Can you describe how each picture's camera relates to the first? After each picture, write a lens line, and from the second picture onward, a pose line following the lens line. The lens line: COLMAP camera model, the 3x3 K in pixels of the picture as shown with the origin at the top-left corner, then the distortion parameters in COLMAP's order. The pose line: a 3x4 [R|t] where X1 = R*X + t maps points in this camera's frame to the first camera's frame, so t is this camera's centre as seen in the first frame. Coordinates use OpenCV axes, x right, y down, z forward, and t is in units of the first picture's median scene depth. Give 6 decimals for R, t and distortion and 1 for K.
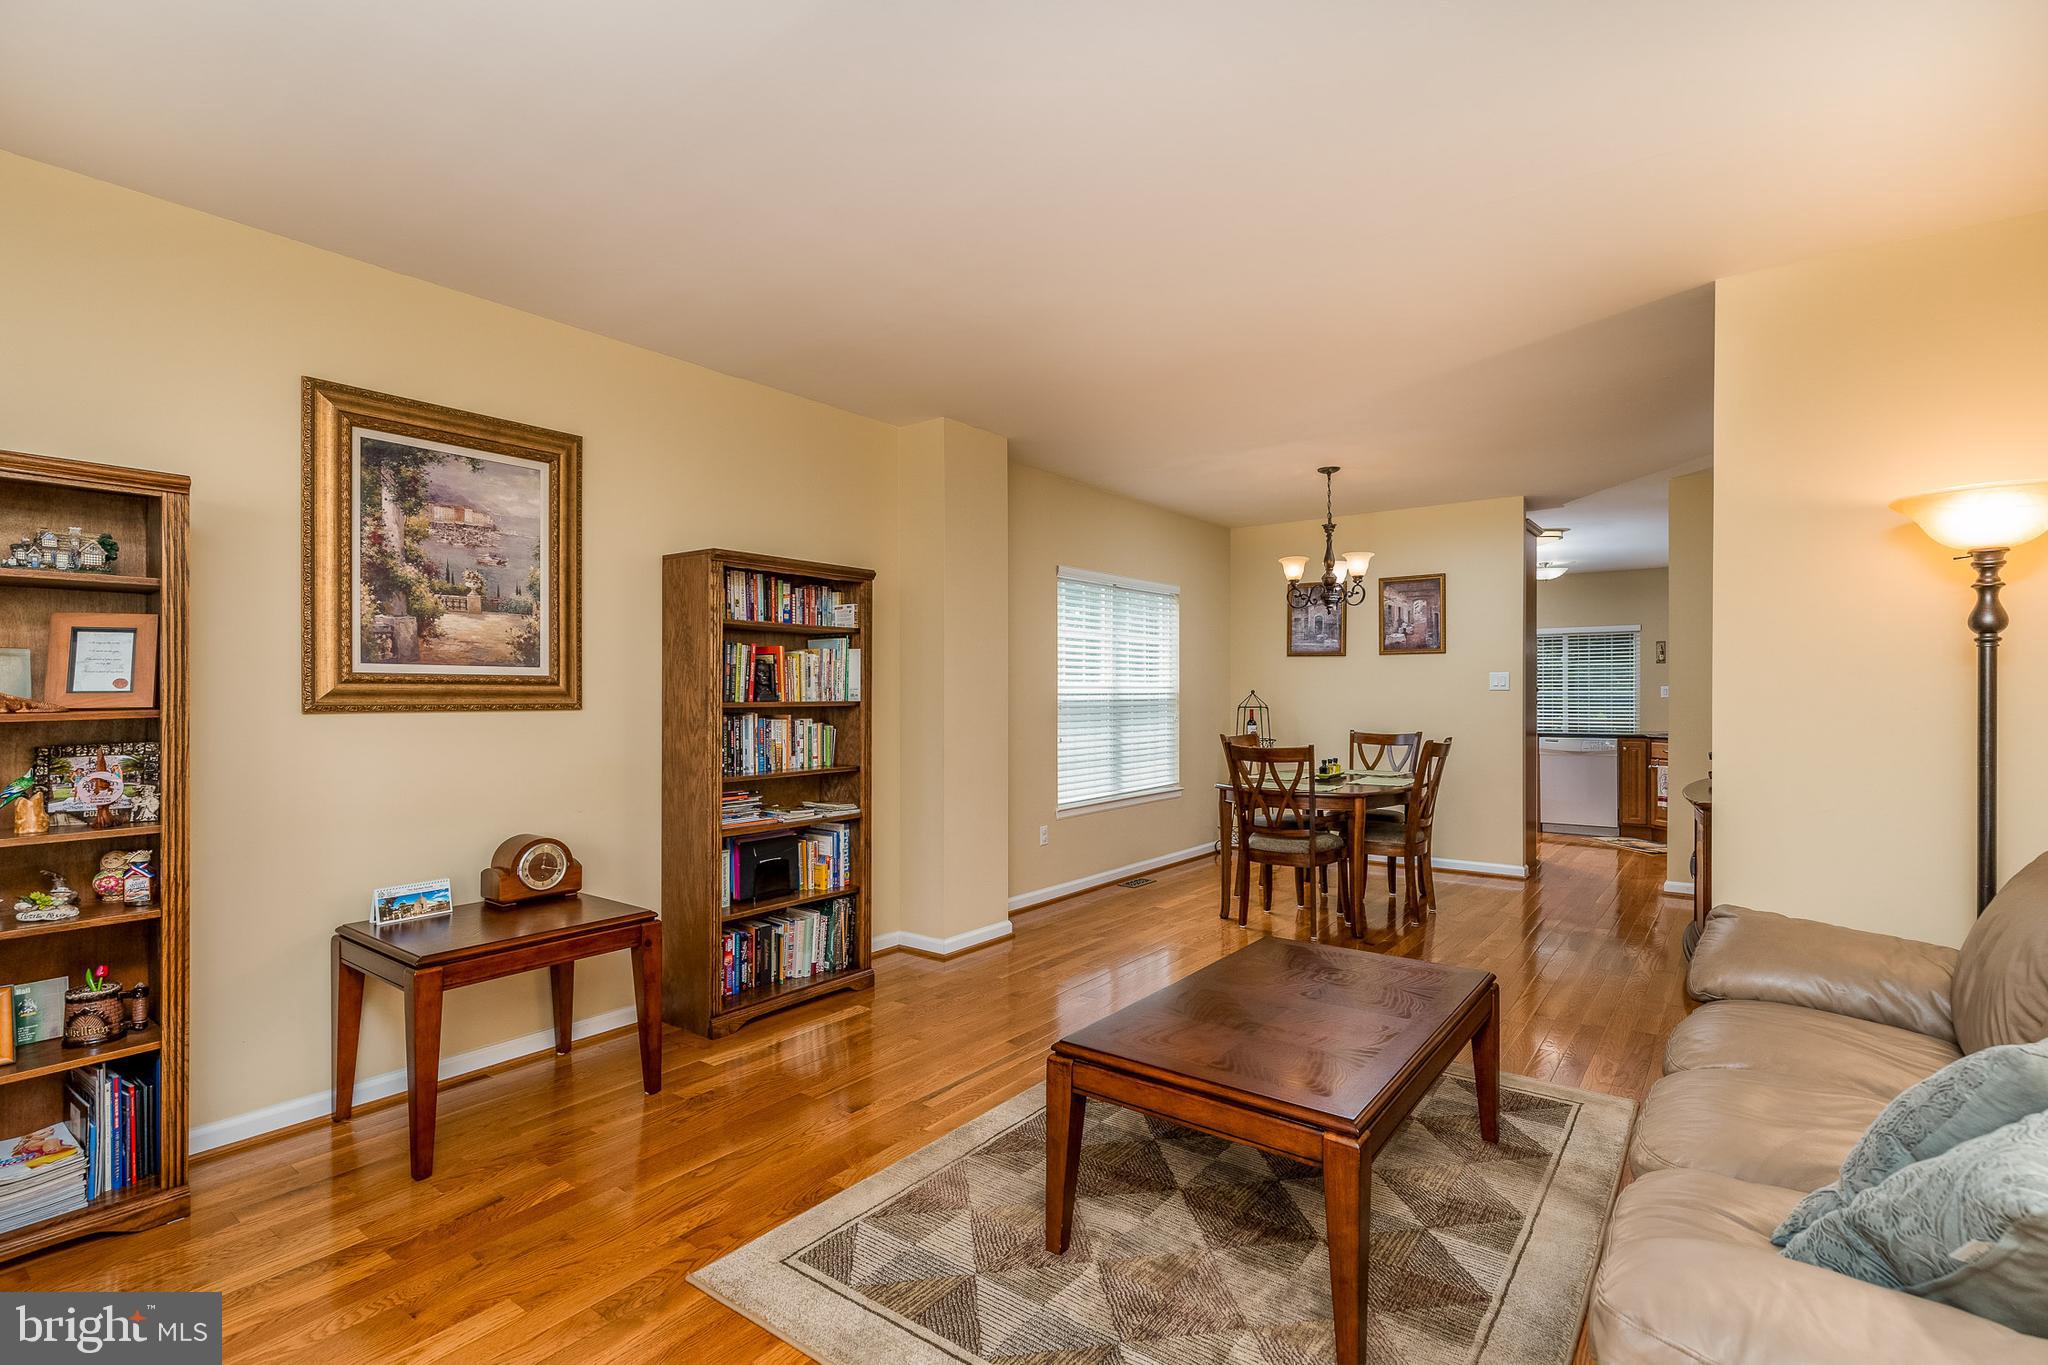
lens RADIAL K [[963.1, 0, 1034.5], [0, 963.1, 688.5], [0, 0, 1]] dist [-0.001507, 0.000399]
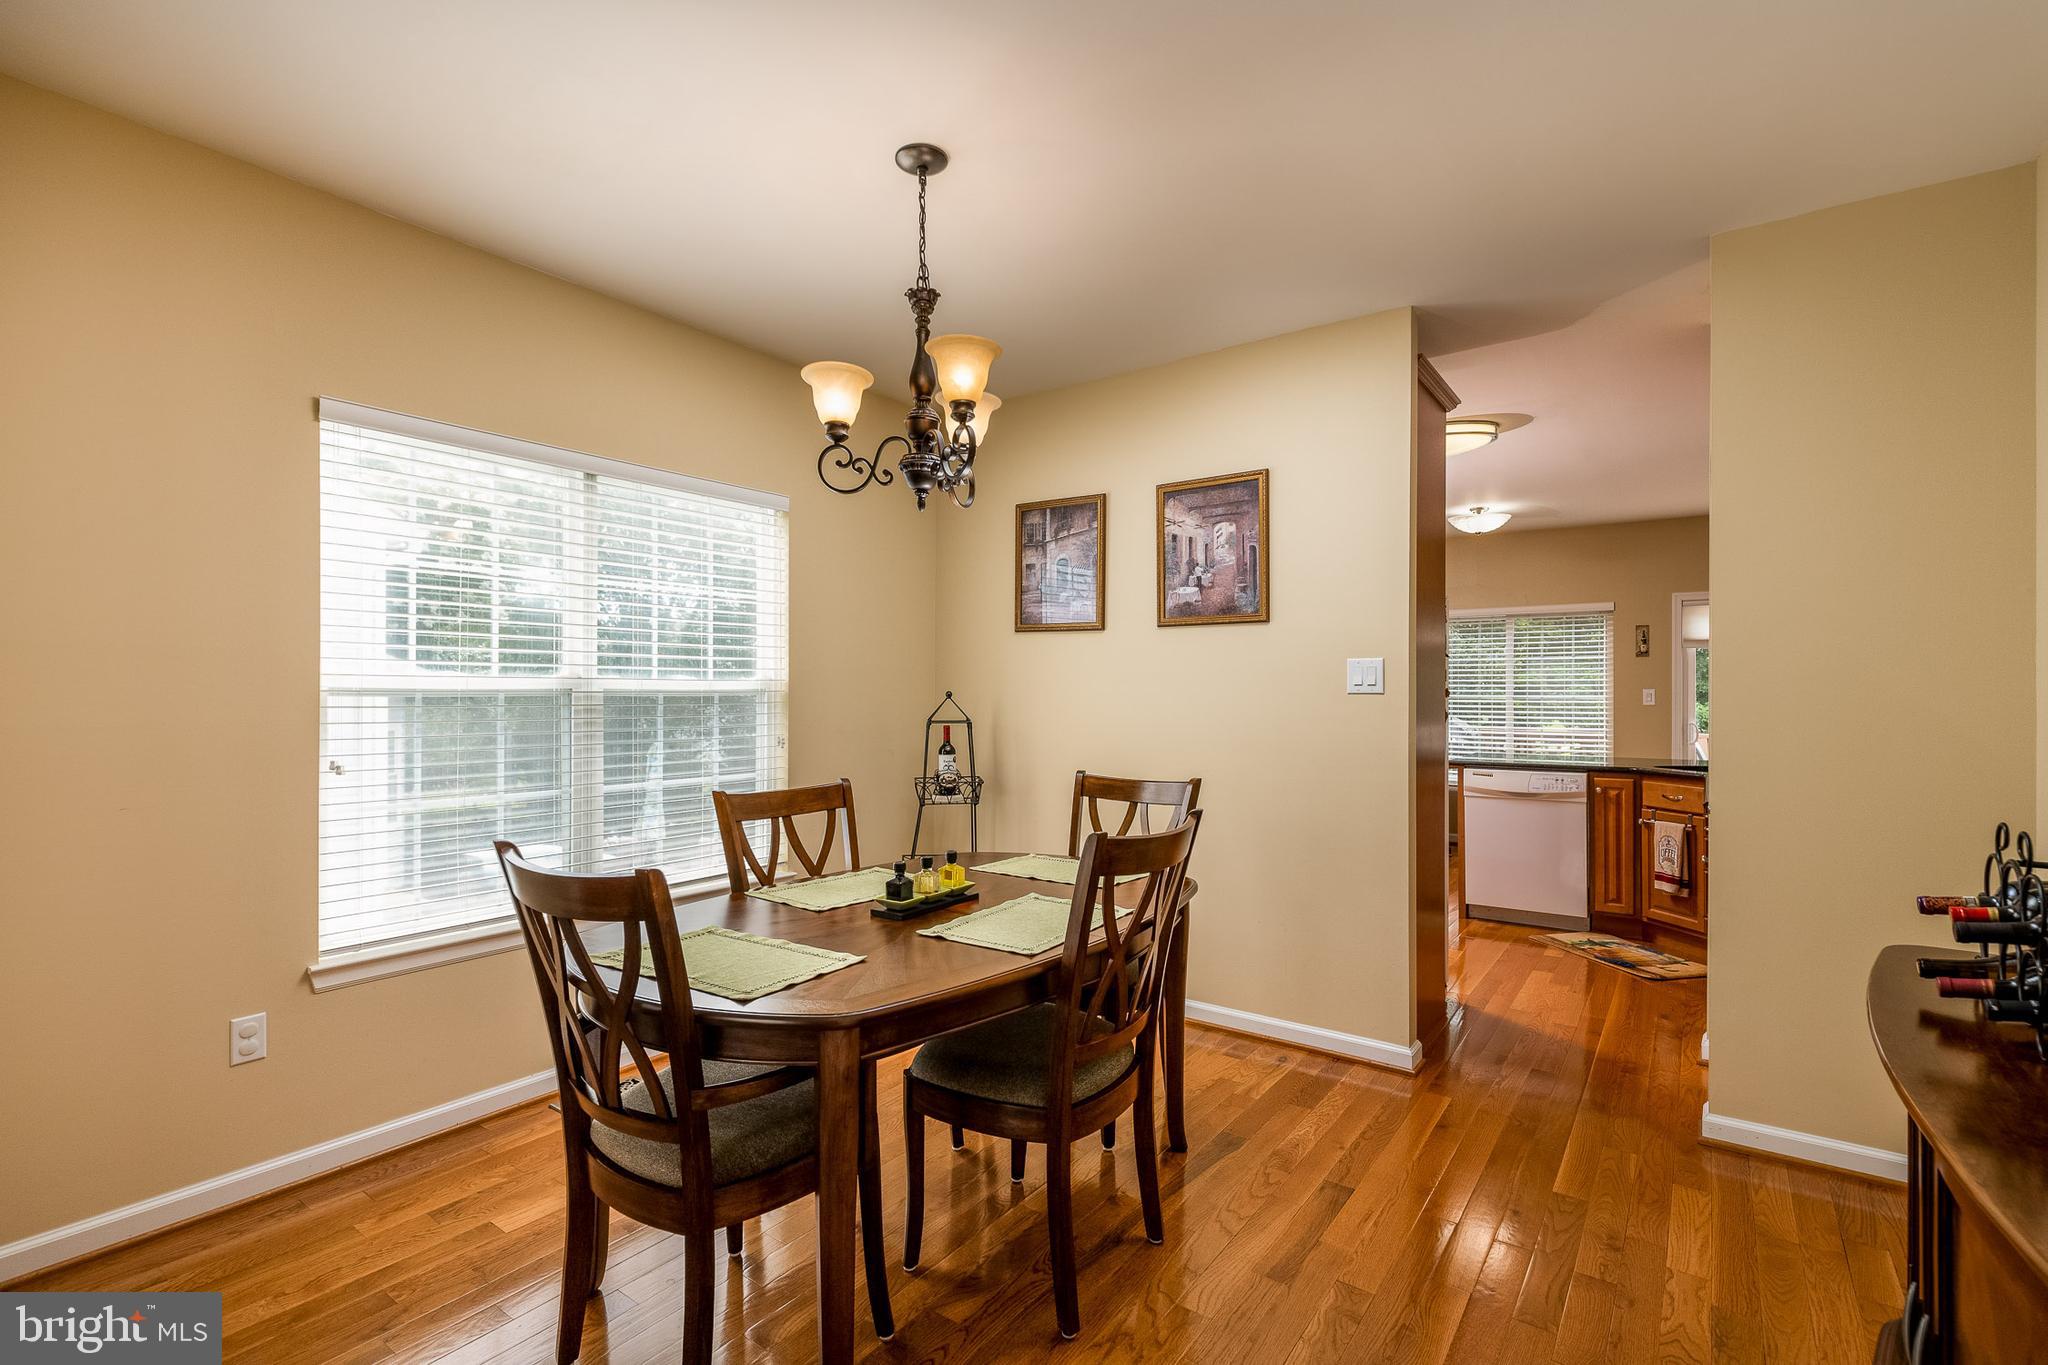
lens RADIAL K [[963.1, 0, 1012.1], [0, 963.1, 685.3], [0, 0, 1]] dist [-0.001507, 0.000399]
pose [[0.999759, 0.006439, 0.020997, 0.290606], [-0.006370, 0.999974, -0.003343, -0.000190], [-0.021018, 0.003209, 0.999774, 0.506294]]
